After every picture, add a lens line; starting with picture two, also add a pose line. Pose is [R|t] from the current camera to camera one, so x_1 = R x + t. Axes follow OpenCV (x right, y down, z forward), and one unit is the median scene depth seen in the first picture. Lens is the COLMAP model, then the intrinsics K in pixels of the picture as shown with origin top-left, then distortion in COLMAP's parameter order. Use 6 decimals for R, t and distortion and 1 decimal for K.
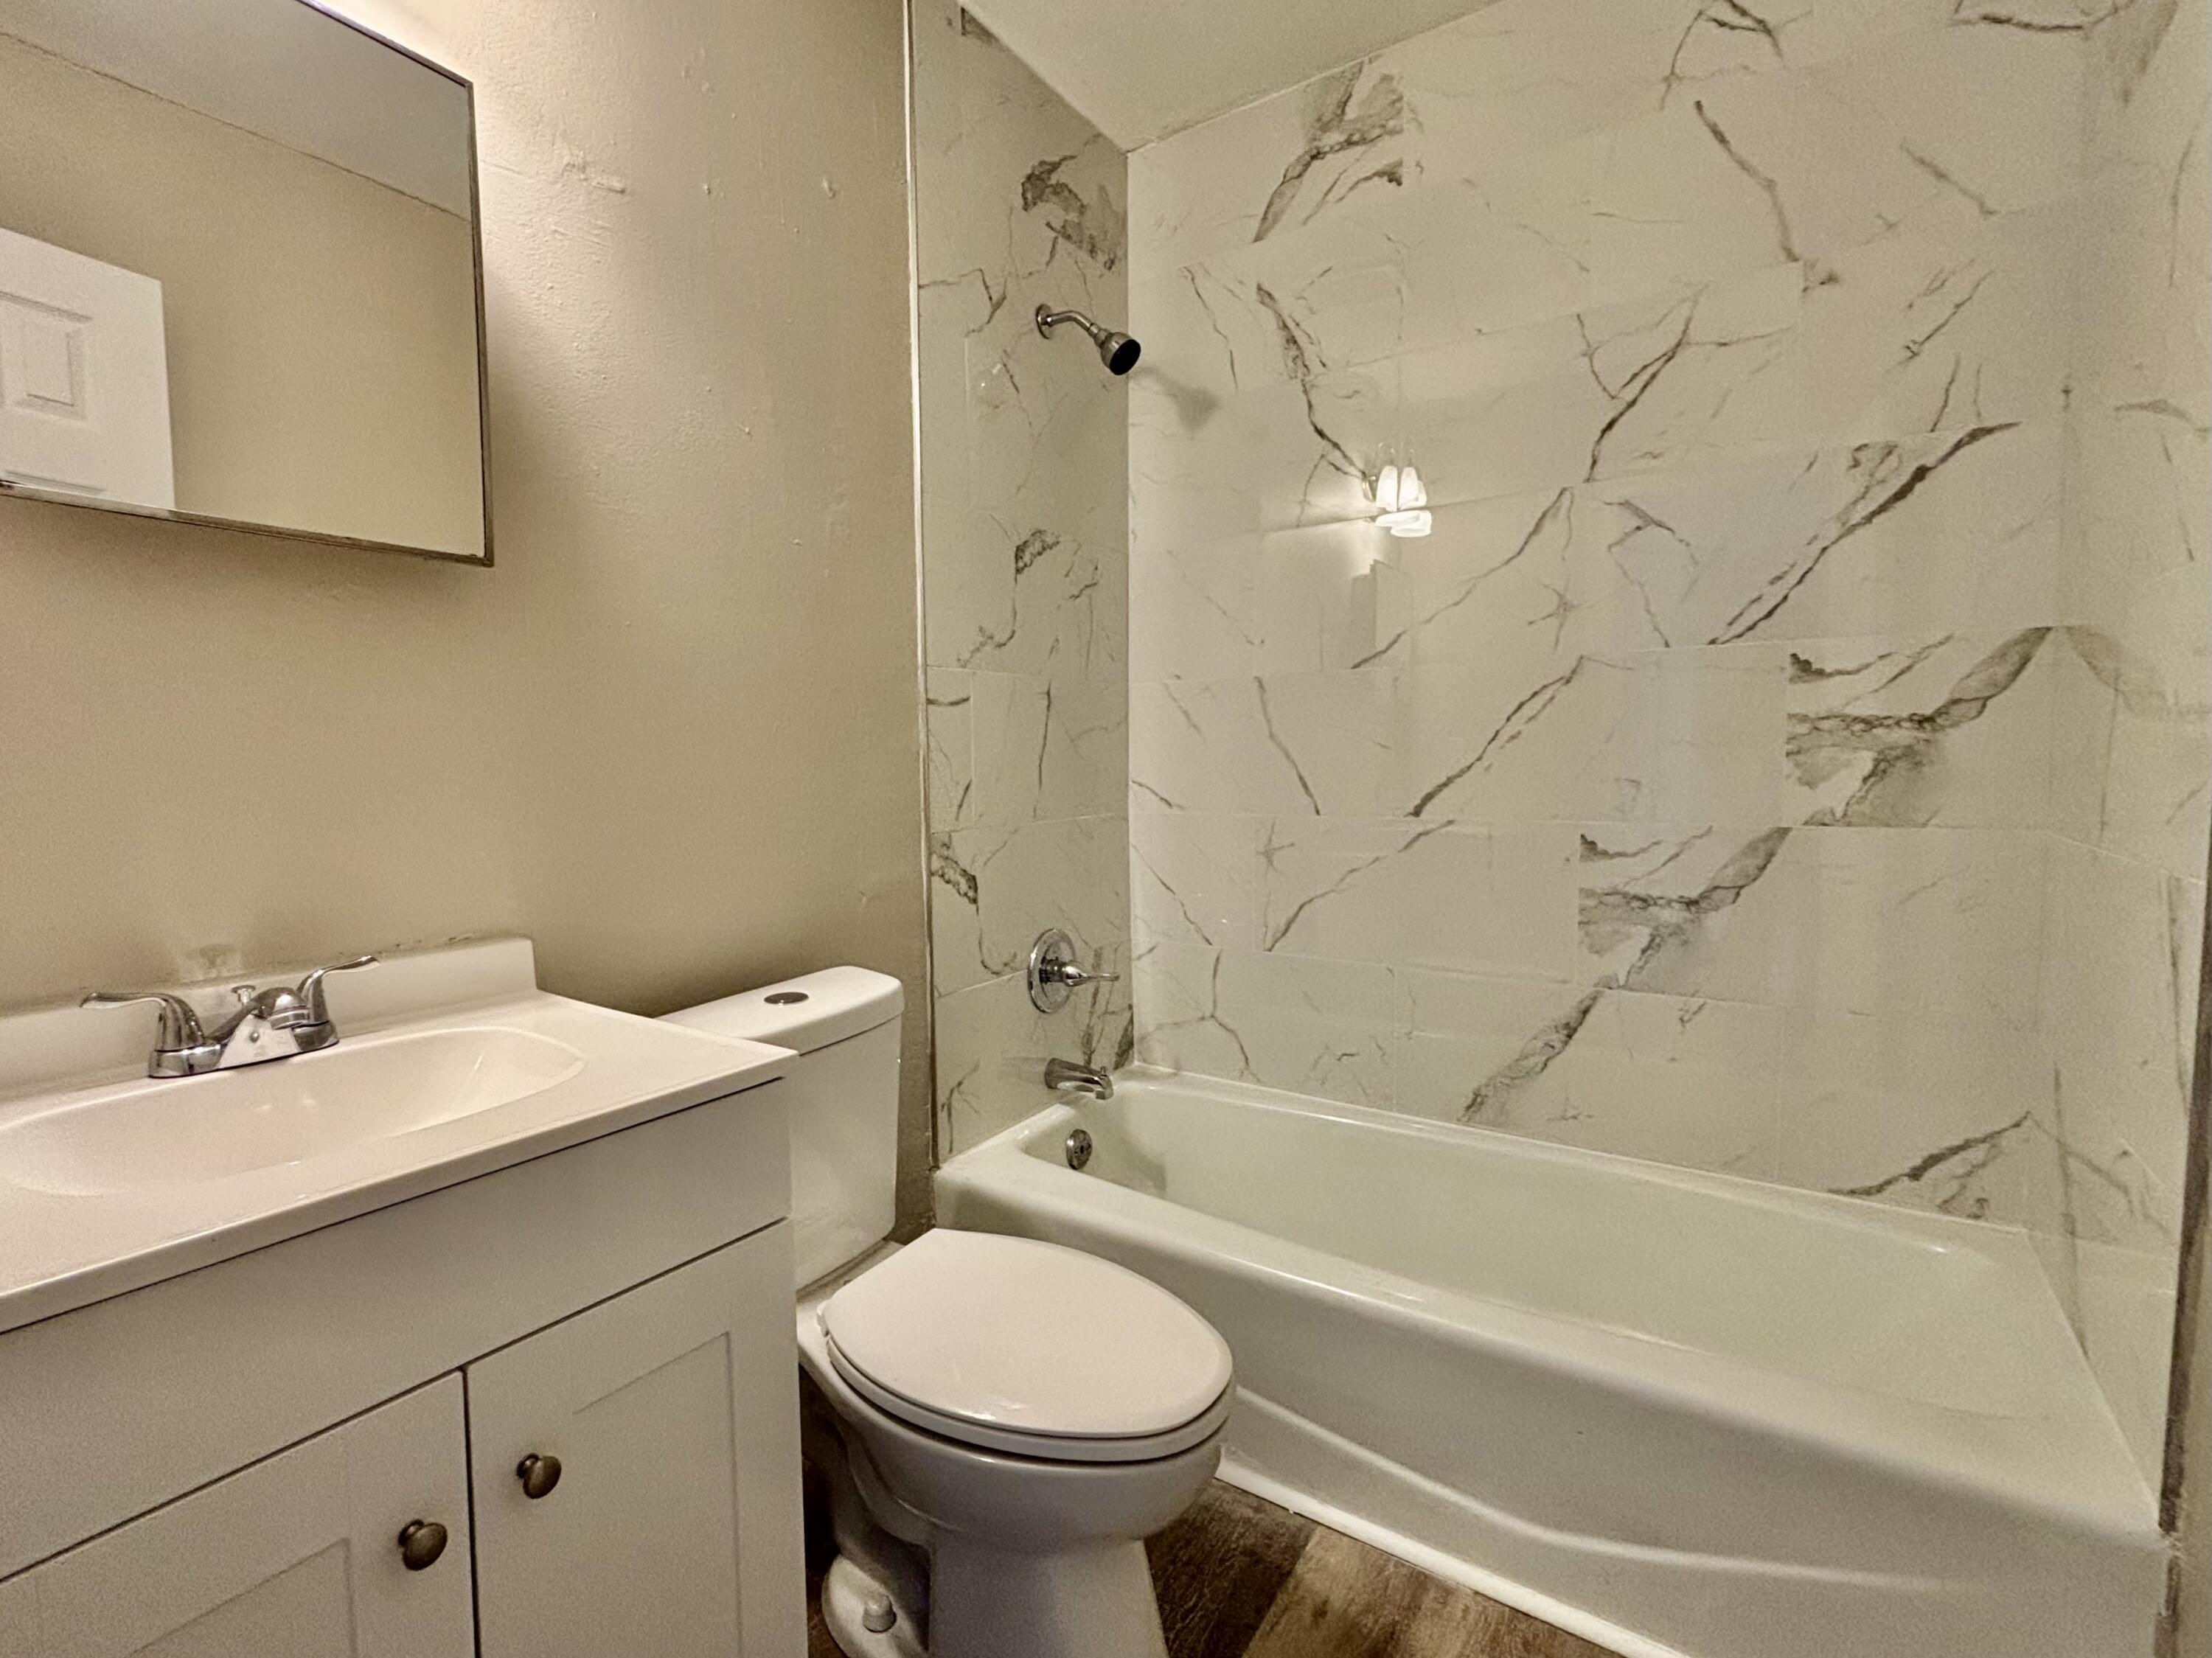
lens RADIAL K [[1086.6, 0, 1106.0], [0, 1086.6, 829.0], [0, 0, 1]] dist [-0.002272, 0.000641]
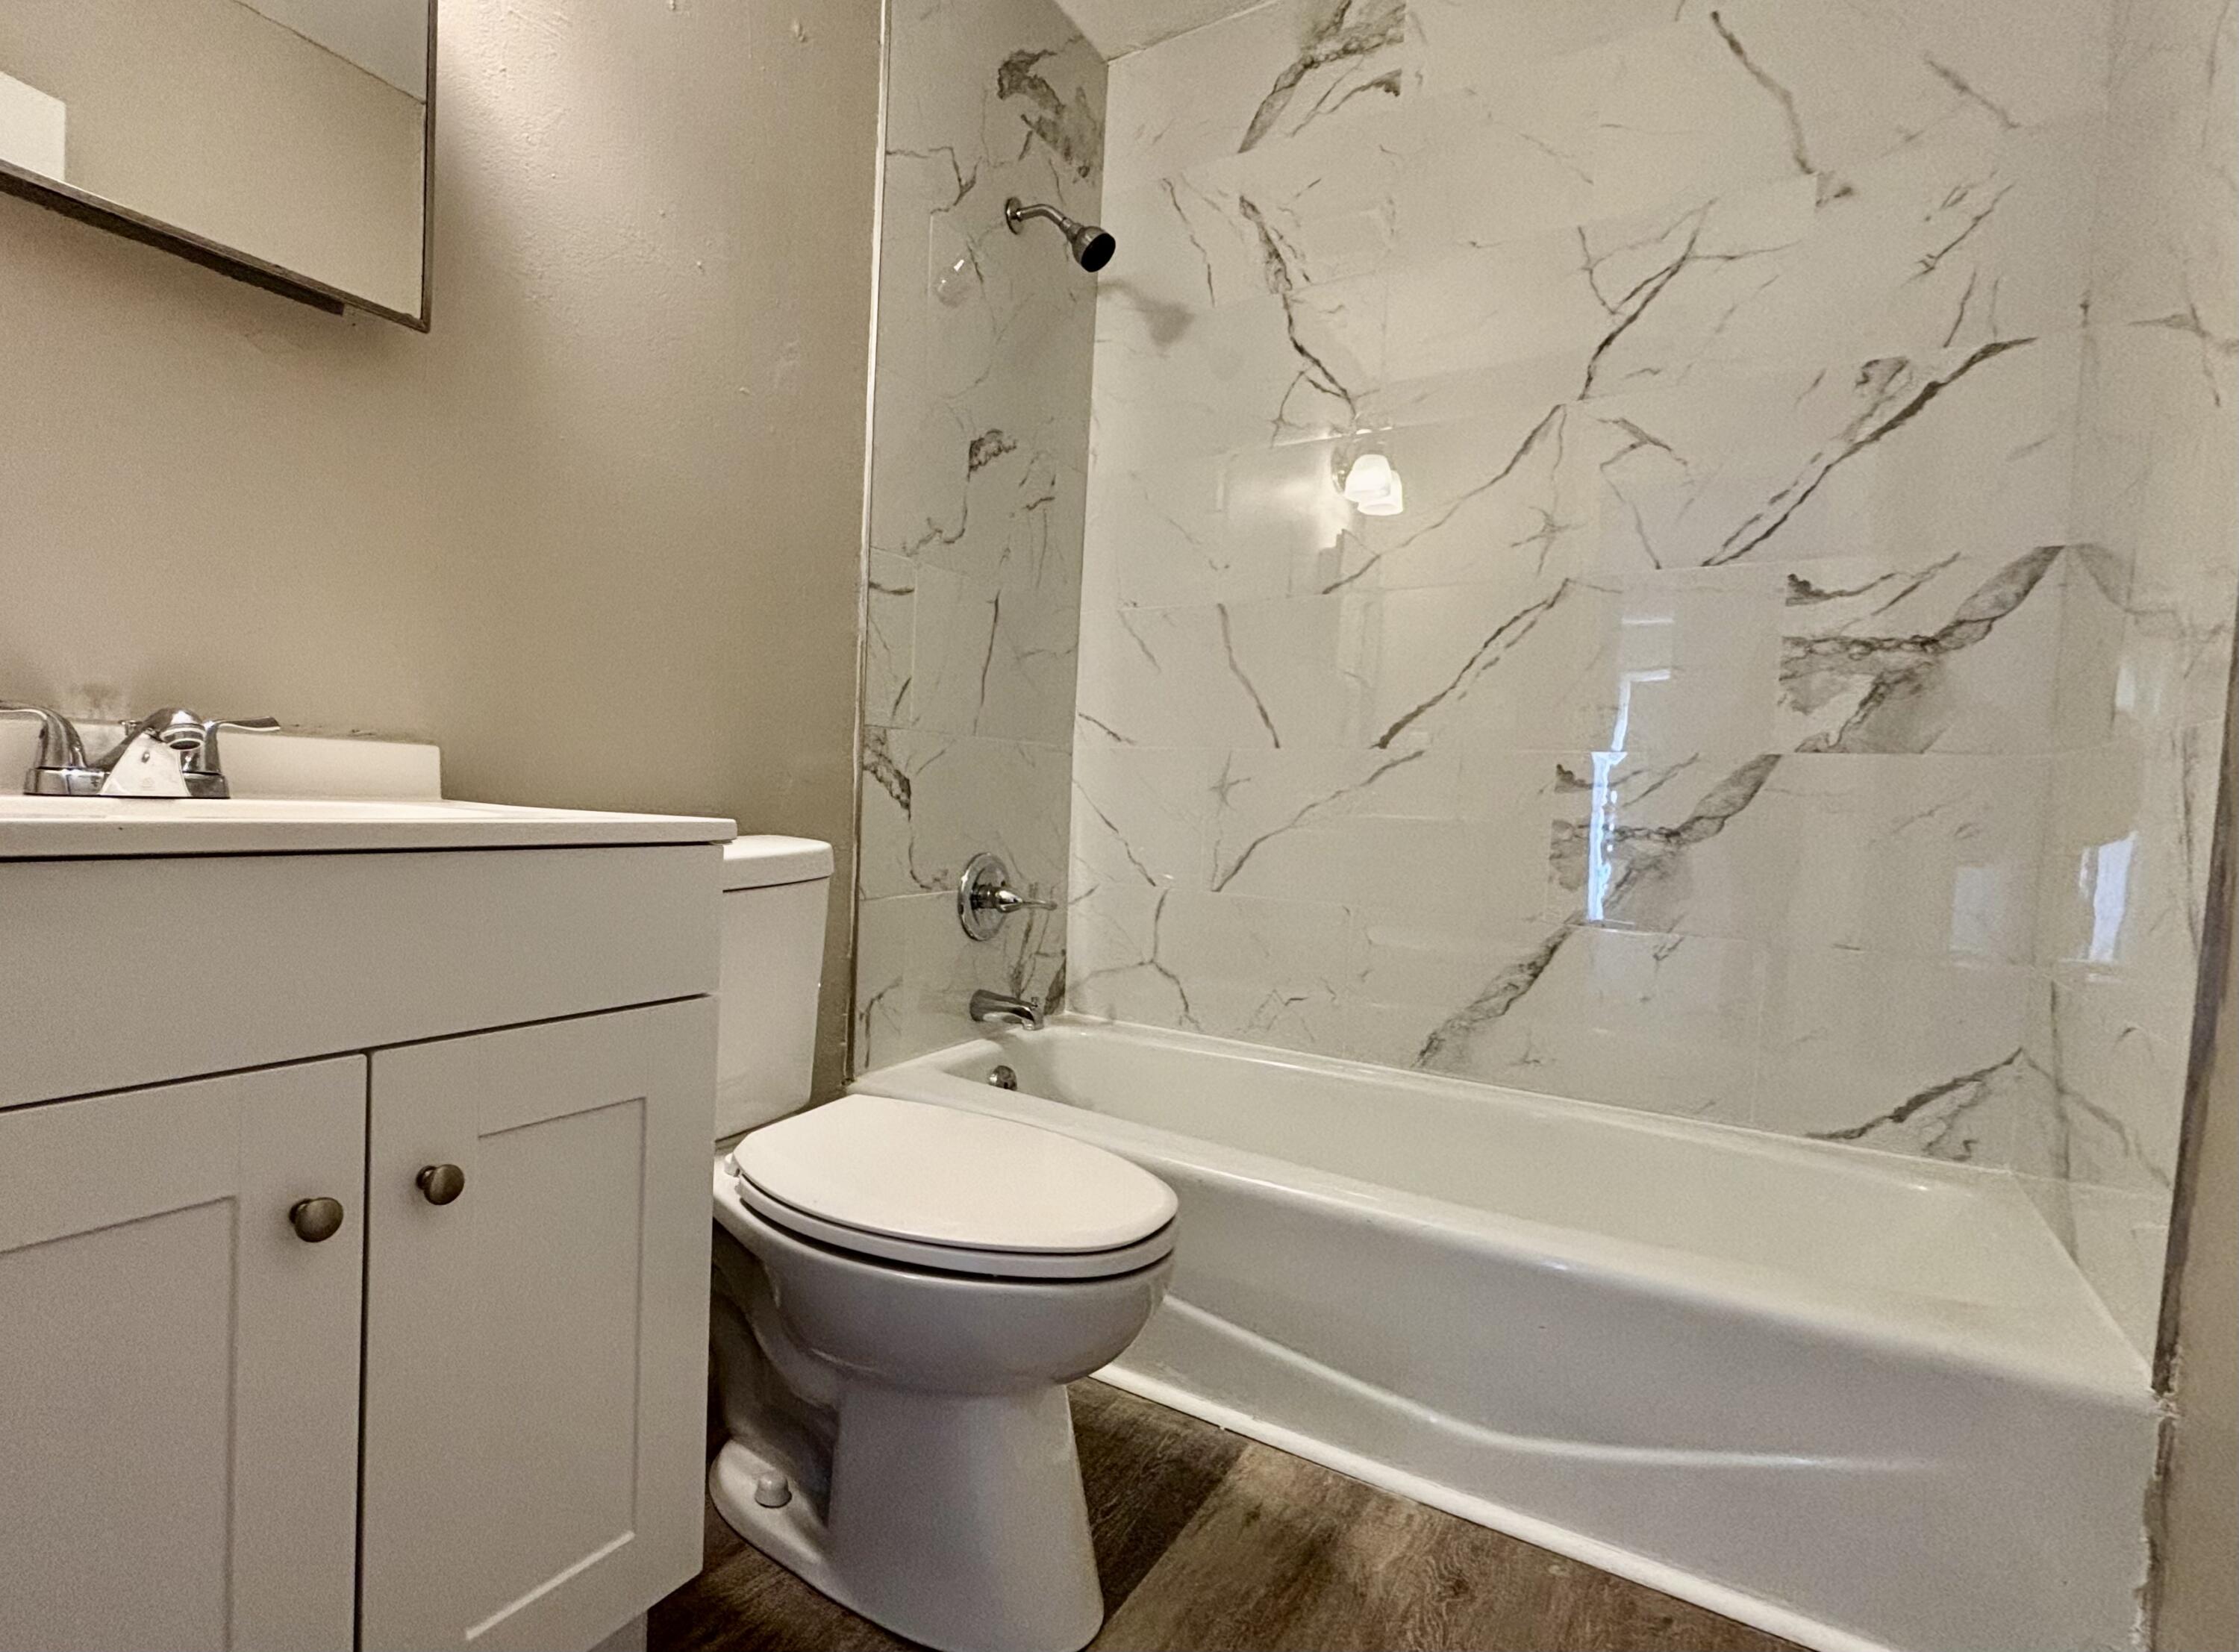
lens RADIAL K [[1173.7, 0, 1053.6], [0, 1173.7, 835.7], [0, 0, 1]] dist [0.009111, -0.009053]
pose [[0.998140, 0.057278, 0.020875, -0.016041], [-0.056751, 0.998075, -0.025009, 0.114604], [-0.022268, 0.023778, 0.999469, -0.005576]]
